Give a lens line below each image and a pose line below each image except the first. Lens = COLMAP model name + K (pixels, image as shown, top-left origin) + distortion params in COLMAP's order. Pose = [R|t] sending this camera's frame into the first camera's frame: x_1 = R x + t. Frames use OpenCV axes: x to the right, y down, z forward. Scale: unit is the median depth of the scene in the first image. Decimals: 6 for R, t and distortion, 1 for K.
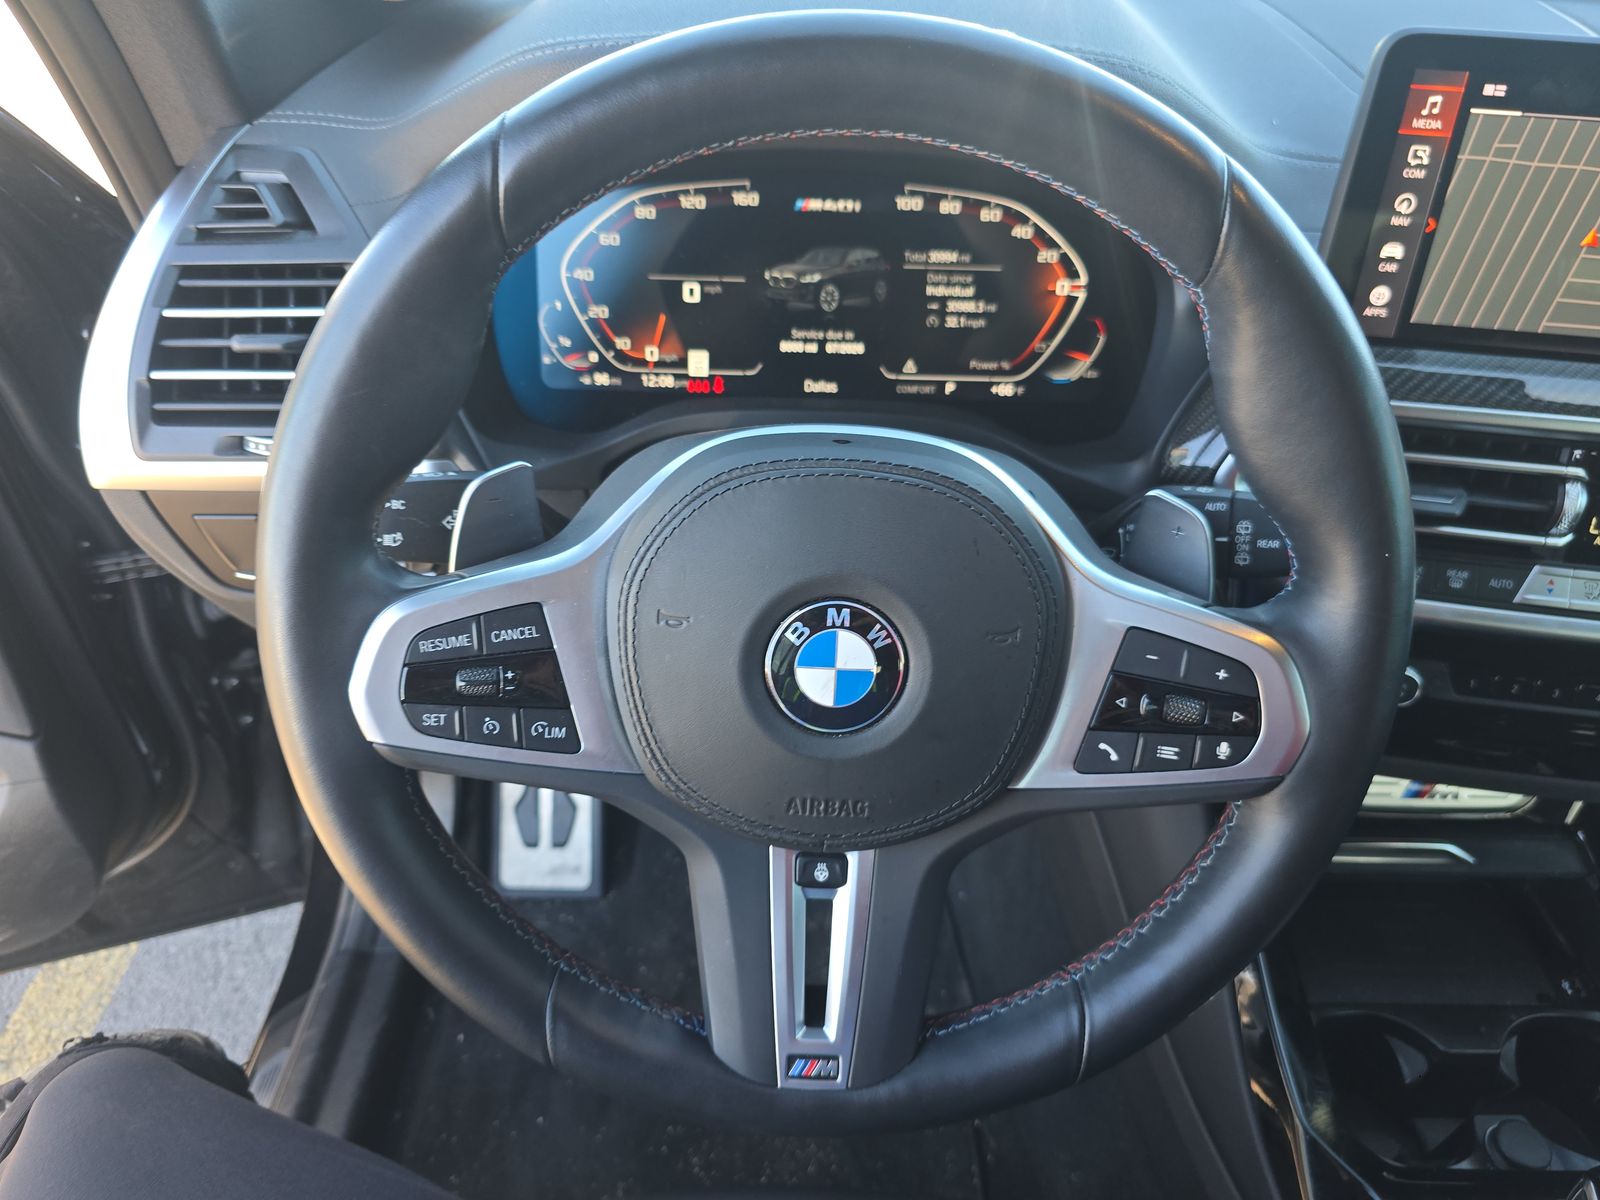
lens RADIAL K [[1071.4, 0, 791.2], [0, 1071.4, 589.5], [0, 0, 1]] dist [0.002372, -0.010348]
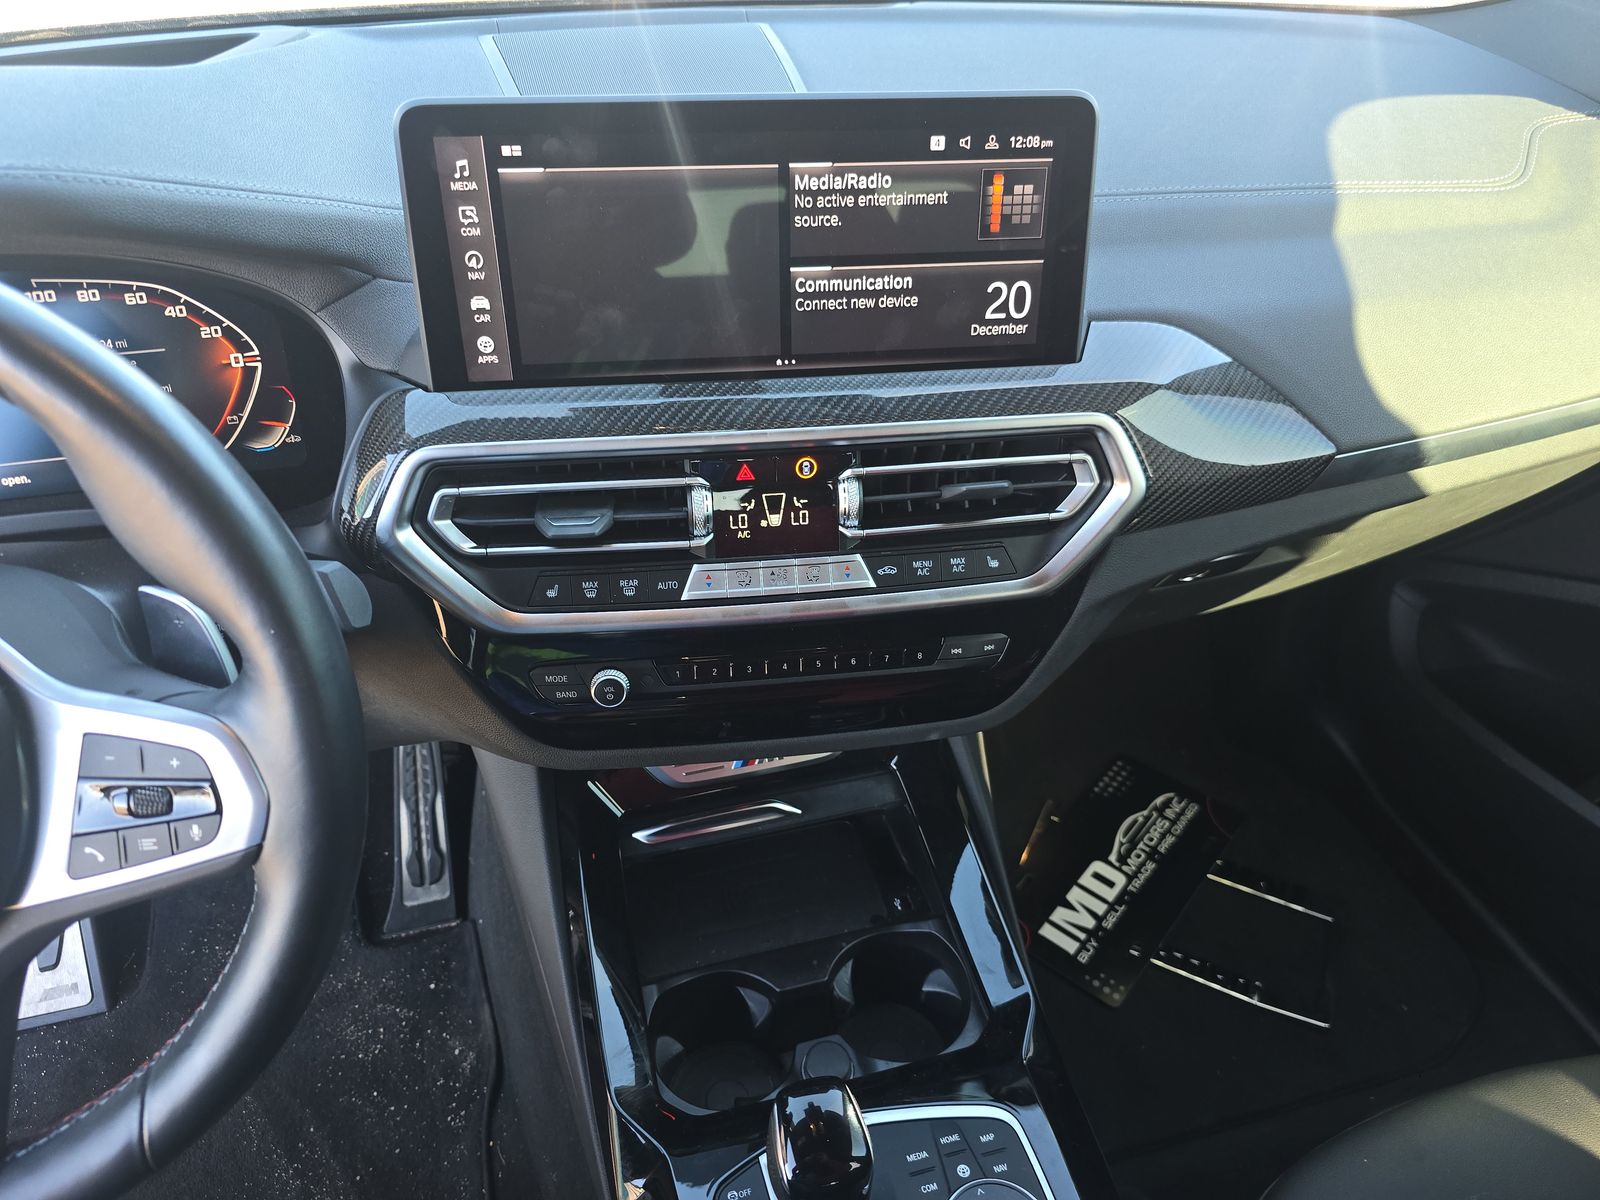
lens RADIAL K [[1062.2, 0, 796.0], [0, 1062.2, 597.1], [0, 0, 1]] dist [0.005908, -0.002782]
pose [[0.962744, -0.170568, 0.209832, 0.510504], [0.166415, 0.985345, 0.037425, -0.011644], [-0.213141, -0.001112, 0.977021, -0.091952]]
